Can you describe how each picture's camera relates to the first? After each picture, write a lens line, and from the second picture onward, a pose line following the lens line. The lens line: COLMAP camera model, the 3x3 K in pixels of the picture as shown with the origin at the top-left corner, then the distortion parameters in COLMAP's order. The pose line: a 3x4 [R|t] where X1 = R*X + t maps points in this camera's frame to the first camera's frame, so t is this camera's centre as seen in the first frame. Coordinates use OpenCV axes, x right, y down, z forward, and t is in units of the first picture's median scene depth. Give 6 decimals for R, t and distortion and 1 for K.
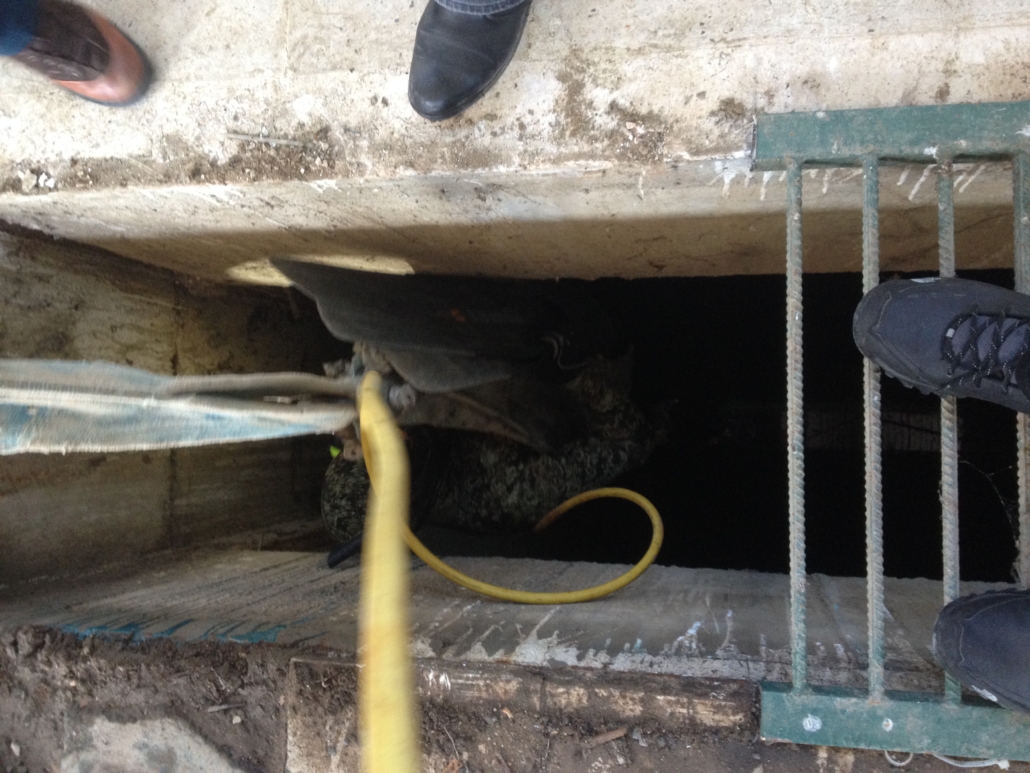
lens RADIAL K [[961.6, 0, 504.9], [0, 961.6, 382.4], [0, 0, 1]] dist [0.127523, -0.279676]
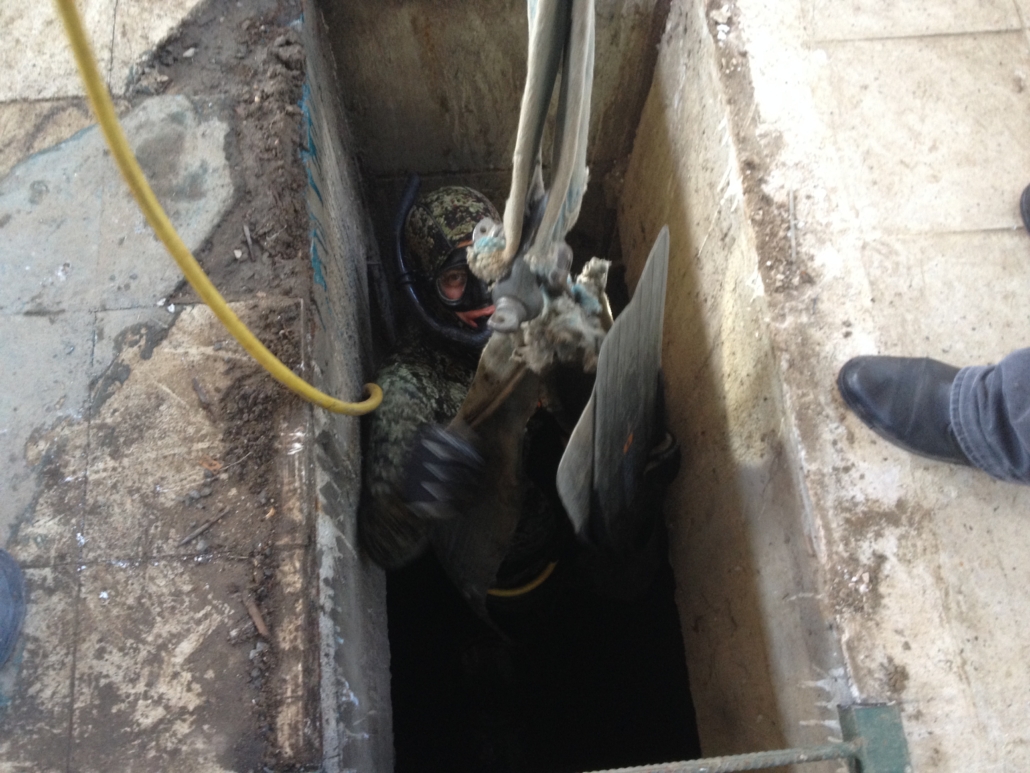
lens RADIAL K [[961.6, 0, 504.9], [0, 961.6, 382.4], [0, 0, 1]] dist [0.127523, -0.279676]
pose [[0.101575, 0.988317, -0.113631, 0.007131], [-0.994783, 0.099823, -0.021016, 0.101917], [-0.009427, 0.115173, 0.993301, -0.015119]]
